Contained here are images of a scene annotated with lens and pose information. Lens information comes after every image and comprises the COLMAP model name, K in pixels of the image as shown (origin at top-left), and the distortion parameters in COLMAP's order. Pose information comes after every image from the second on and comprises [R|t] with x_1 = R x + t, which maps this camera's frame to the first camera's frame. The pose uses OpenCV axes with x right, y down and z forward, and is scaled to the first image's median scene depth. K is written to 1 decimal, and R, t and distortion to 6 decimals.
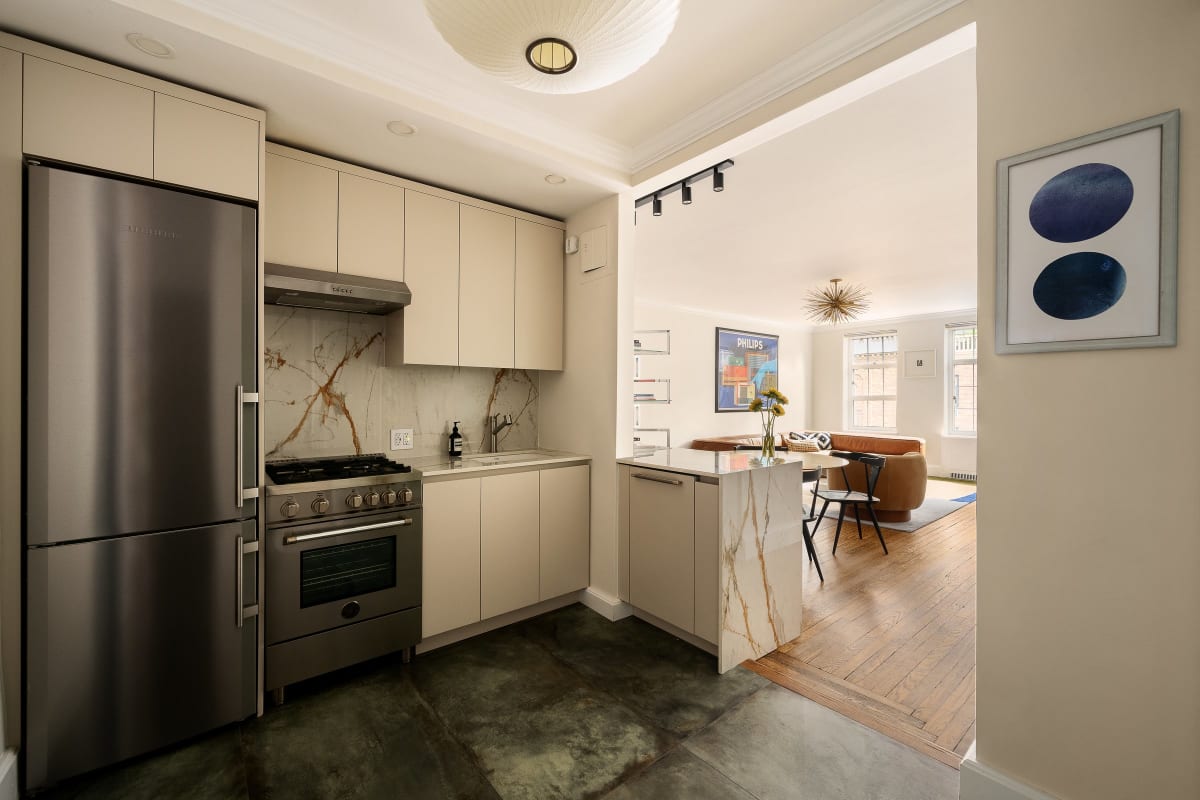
lens RADIAL K [[490.4, 0, 595.8], [0, 490.4, 399.3], [0, 0, 1]] dist [-0.002397, -0.000207]
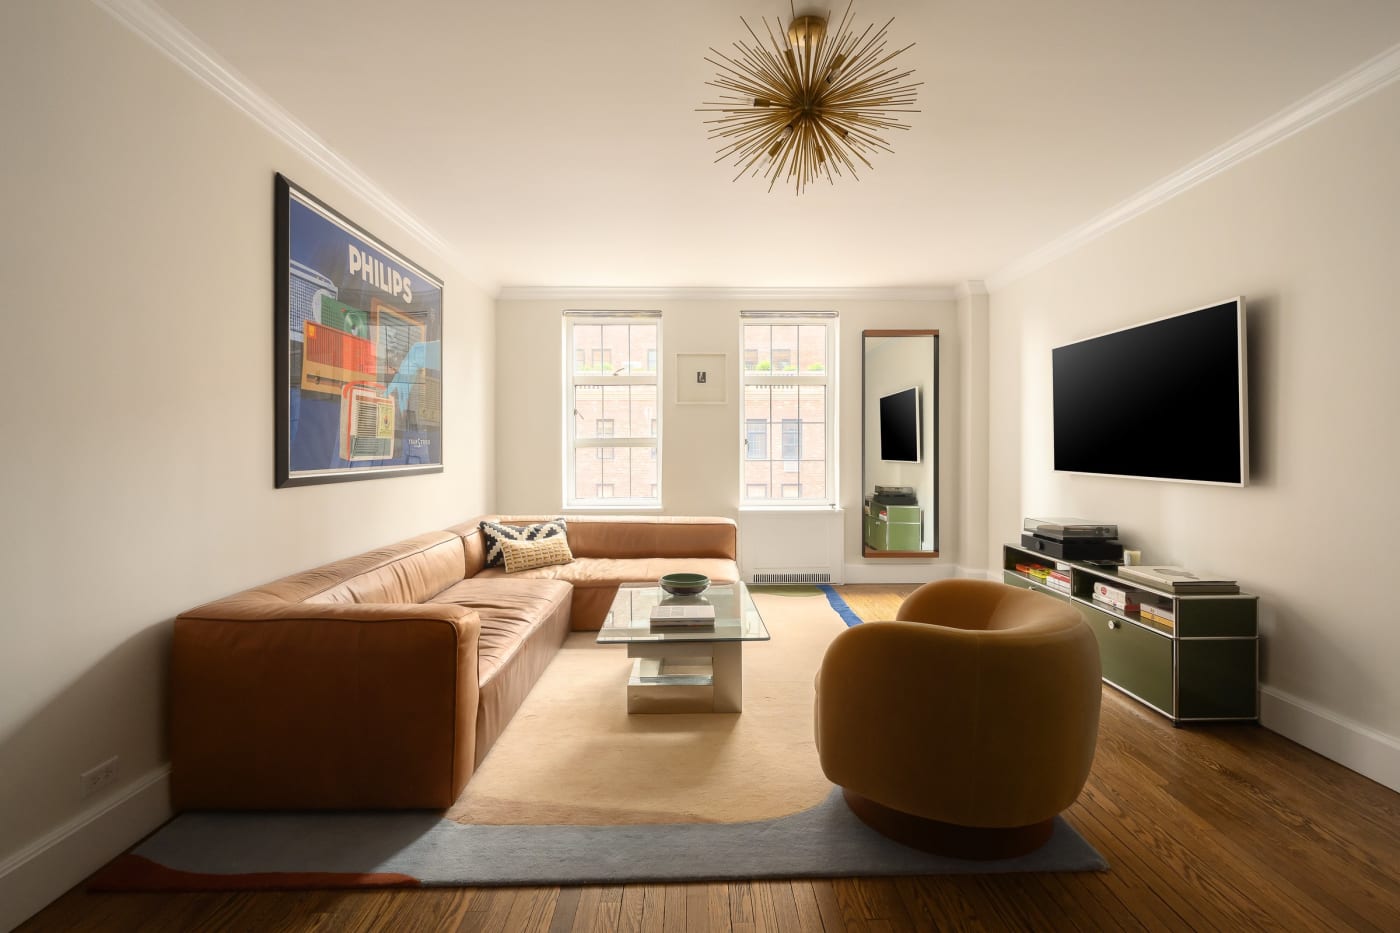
lens RADIAL K [[639.5, 0, 700.8], [0, 639.5, 454.4], [0, 0, 1]] dist [0.004427, 0.000307]
pose [[0.613411, -0.008519, 0.789718, 0.103155], [0.005067, 0.999964, 0.006852, 0.006705], [-0.789748, -0.000201, 0.613432, 0.572429]]
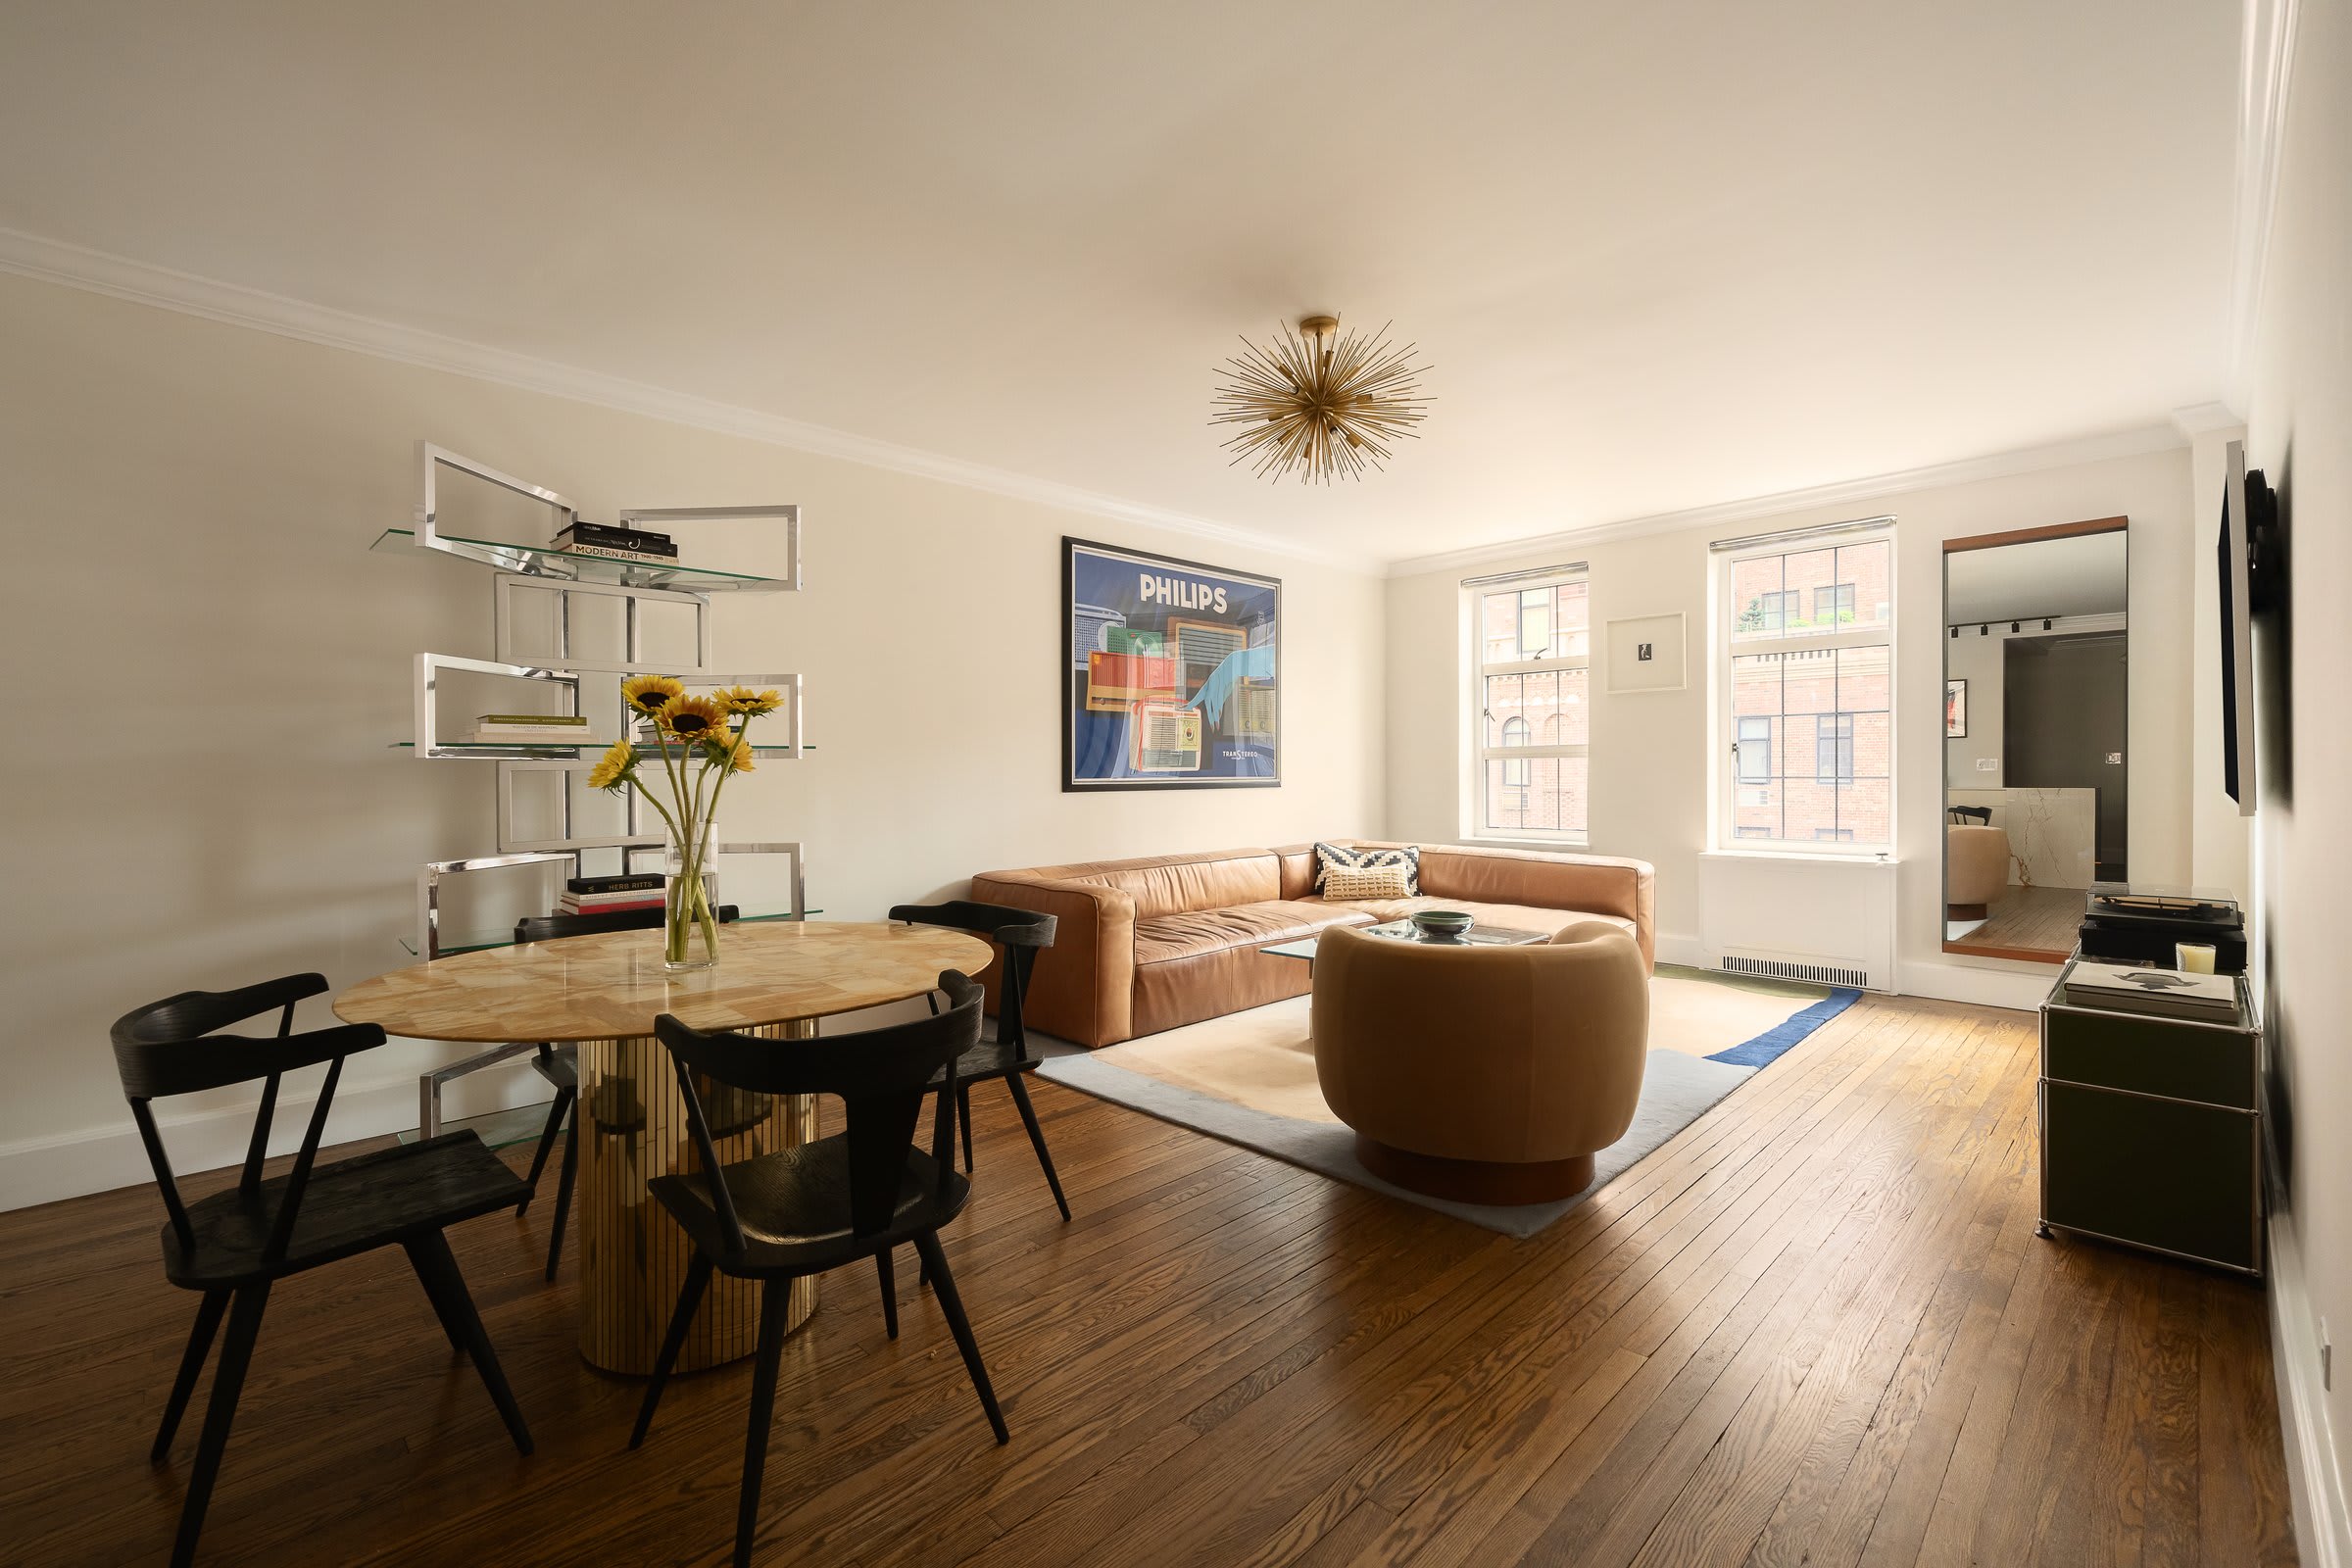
lens RADIAL K [[1011.5, 0, 1170.4], [0, 1011.5, 781.8], [0, 0, 1]] dist [0.003808, -0.000041]
pose [[0.995568, -0.006061, 0.093845, 0.242725], [0.005550, 0.999968, 0.005702, 0.016049], [-0.093876, -0.005156, 0.995571, 0.290650]]
